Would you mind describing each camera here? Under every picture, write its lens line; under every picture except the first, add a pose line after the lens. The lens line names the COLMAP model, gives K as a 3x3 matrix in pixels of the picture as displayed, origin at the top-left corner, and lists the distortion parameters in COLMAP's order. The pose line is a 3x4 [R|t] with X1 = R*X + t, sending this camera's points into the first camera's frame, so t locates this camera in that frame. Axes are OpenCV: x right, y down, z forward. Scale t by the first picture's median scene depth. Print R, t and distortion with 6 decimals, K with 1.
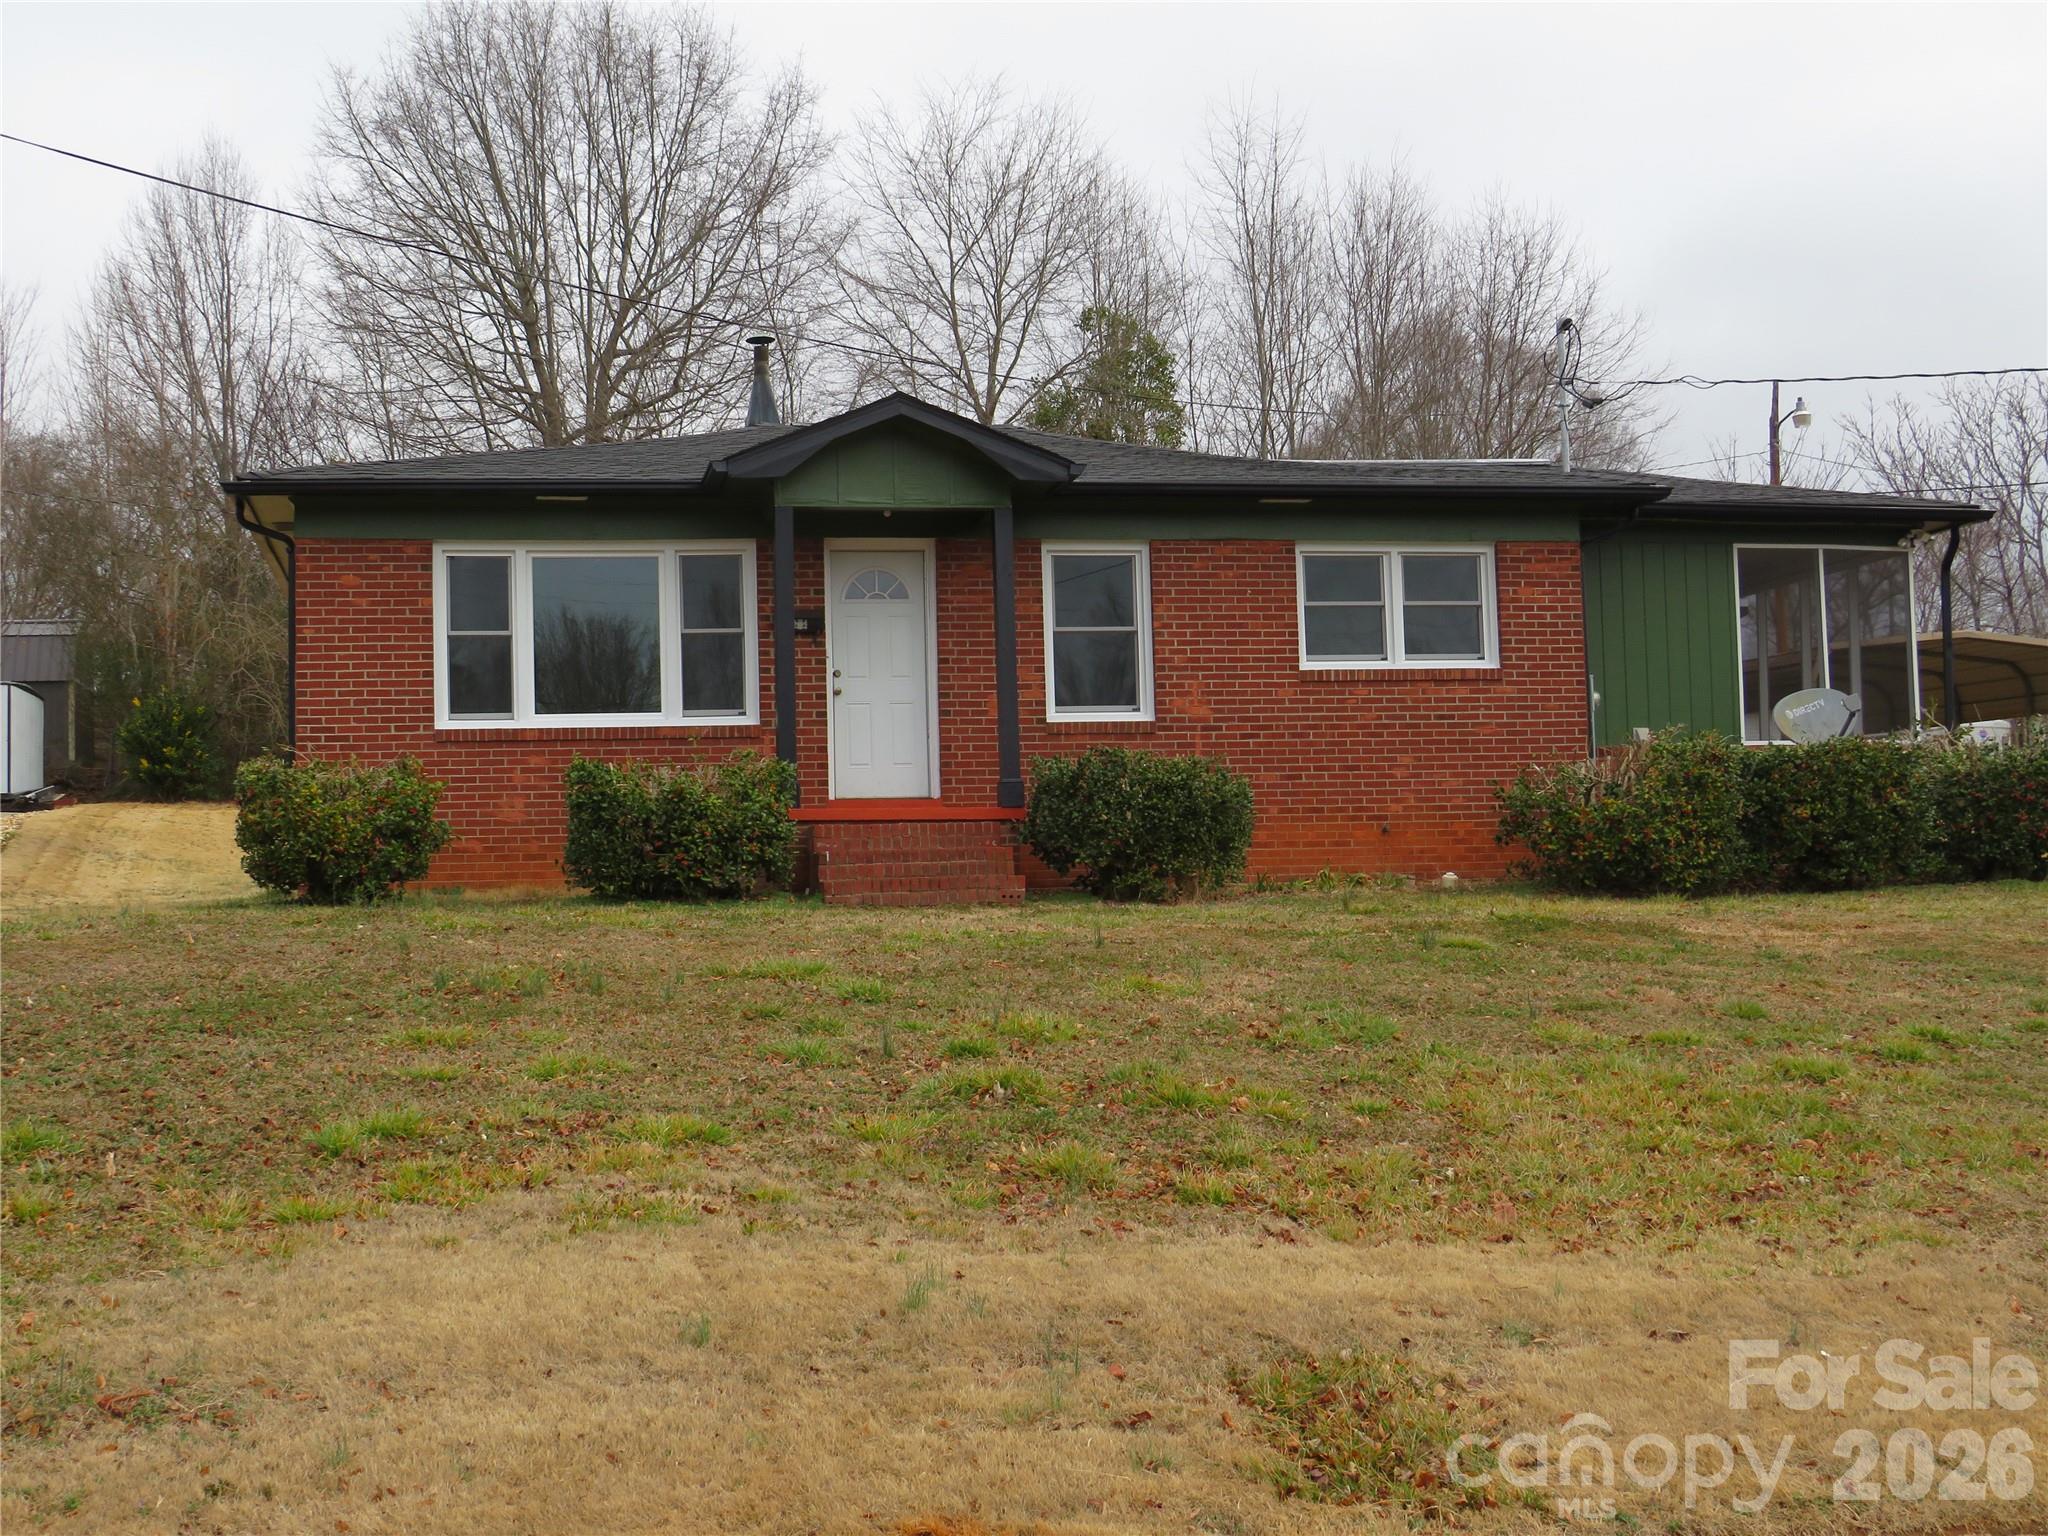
lens RADIAL K [[2752.3, 0, 1024.0], [0, 2752.3, 768.0], [0, 0, 1]] dist [-0.039851, 0.001667]
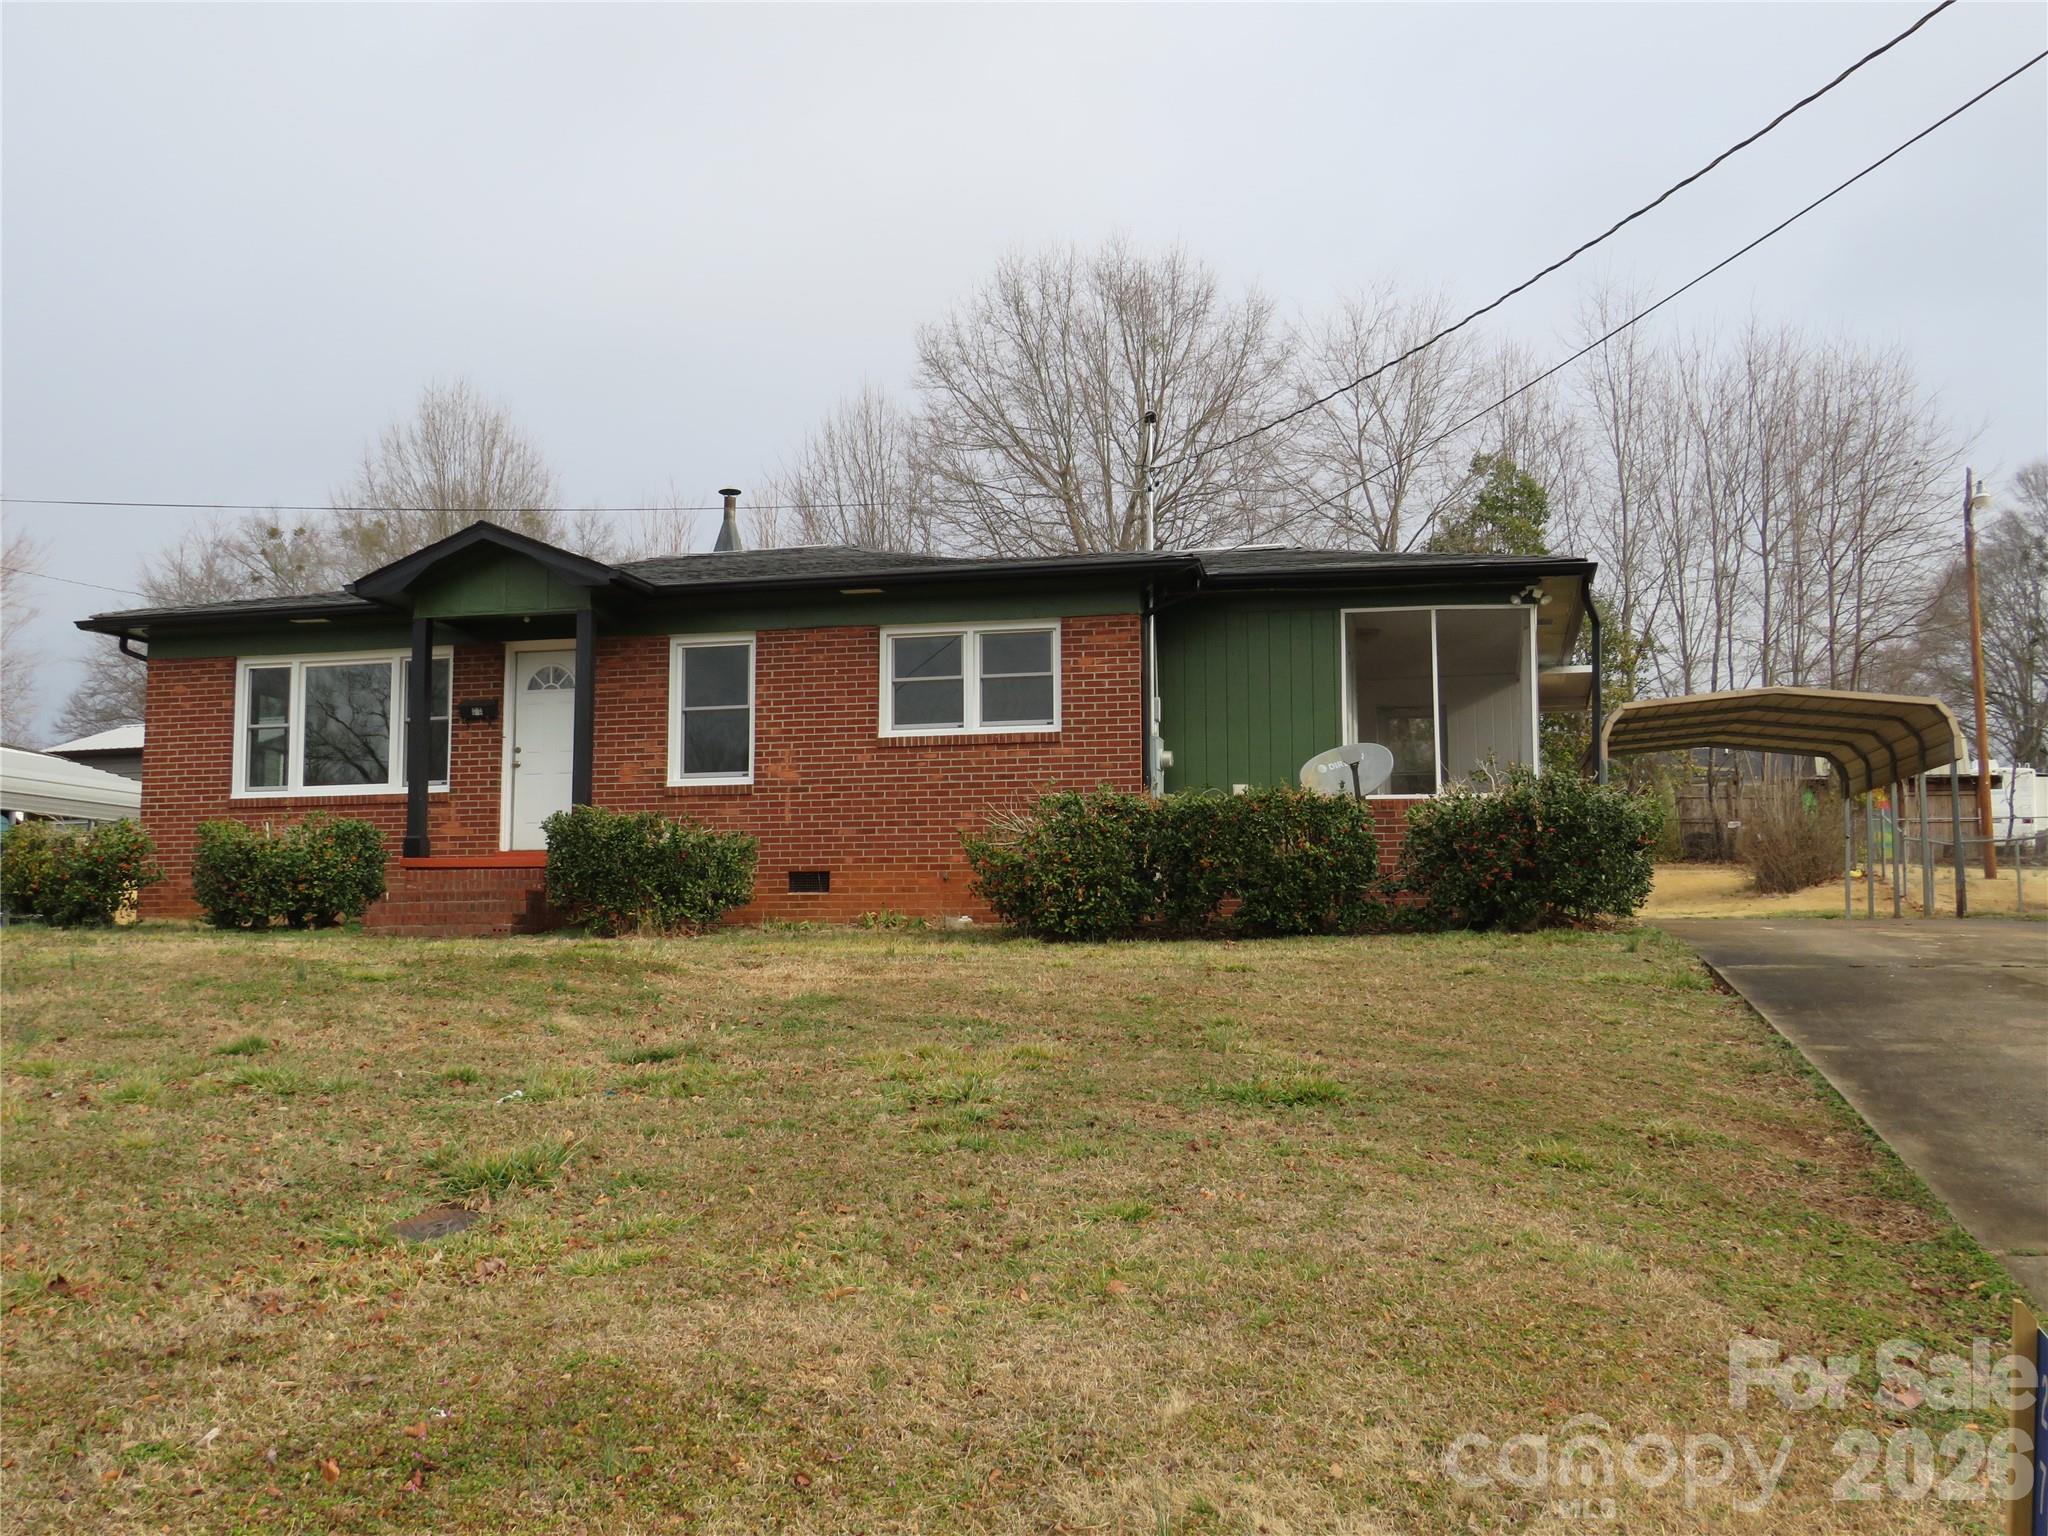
lens RADIAL K [[2022.0, 0, 1018.6], [0, 2022.0, 773.2], [0, 0, 1]] dist [-0.037998, 0.022989]
pose [[0.906989, -0.019074, -0.420723, 0.516852], [0.004708, 0.999371, -0.035158, 0.009154], [0.421129, 0.029908, 0.906508, 0.266814]]
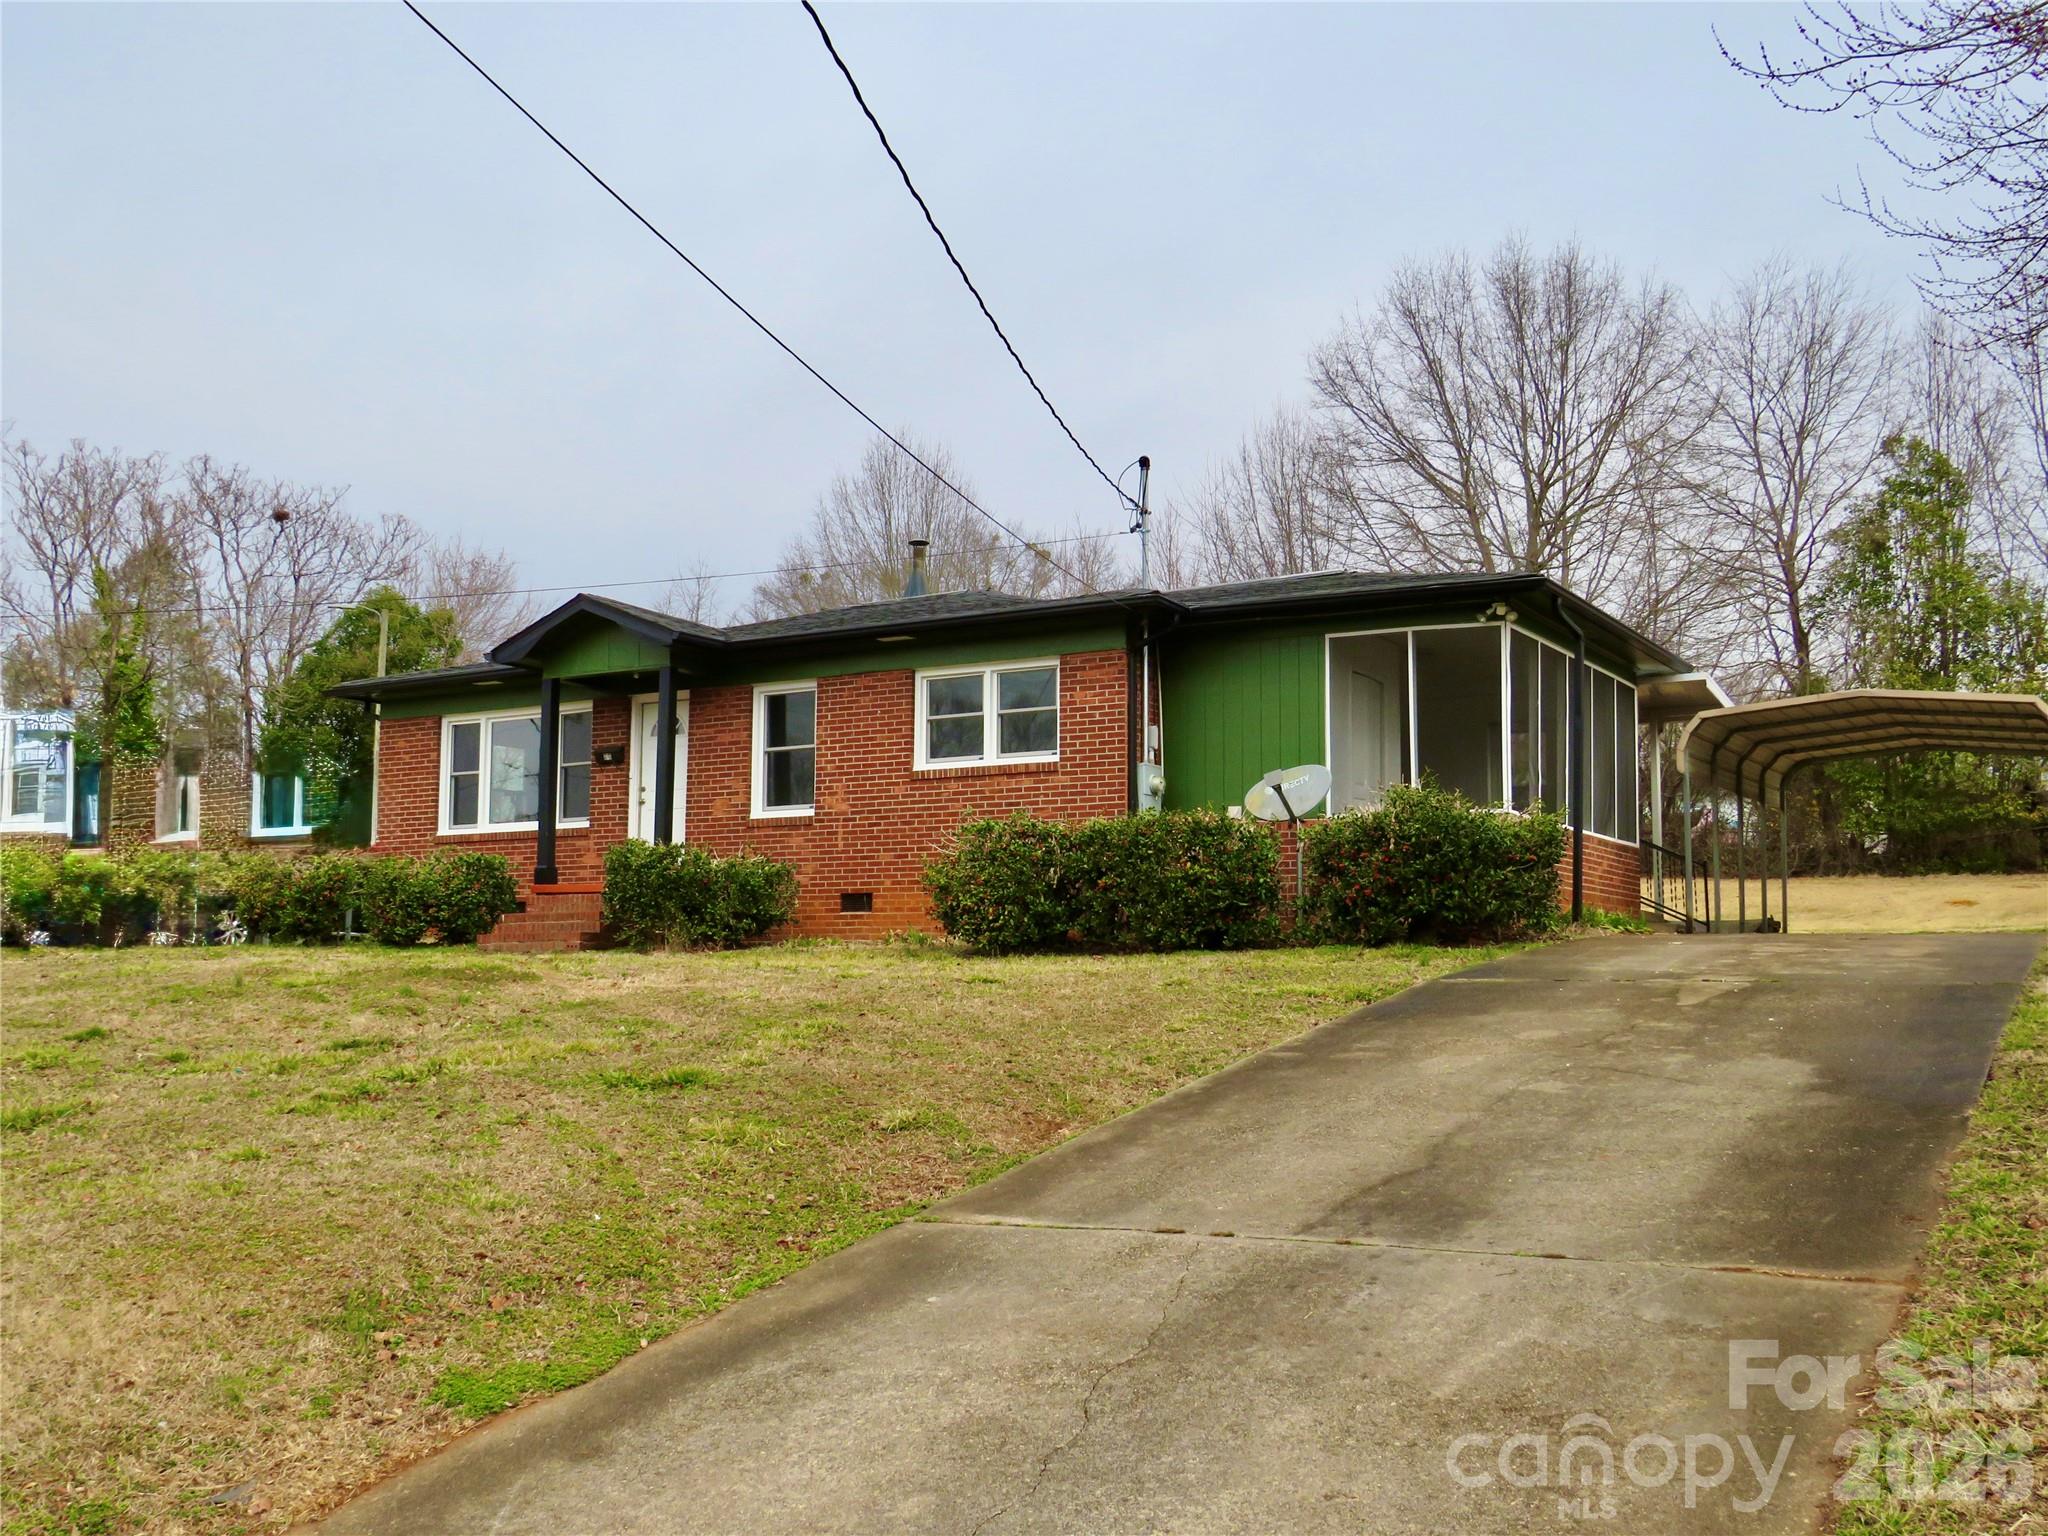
lens RADIAL K [[2022.0, 0, 1018.6], [0, 2022.0, 773.2], [0, 0, 1]] dist [-0.037998, 0.022989]
pose [[0.739697, -0.044444, -0.671470, 0.773892], [0.019638, 0.998817, -0.044477, 0.007733], [0.672653, 0.019713, 0.739695, 0.353237]]
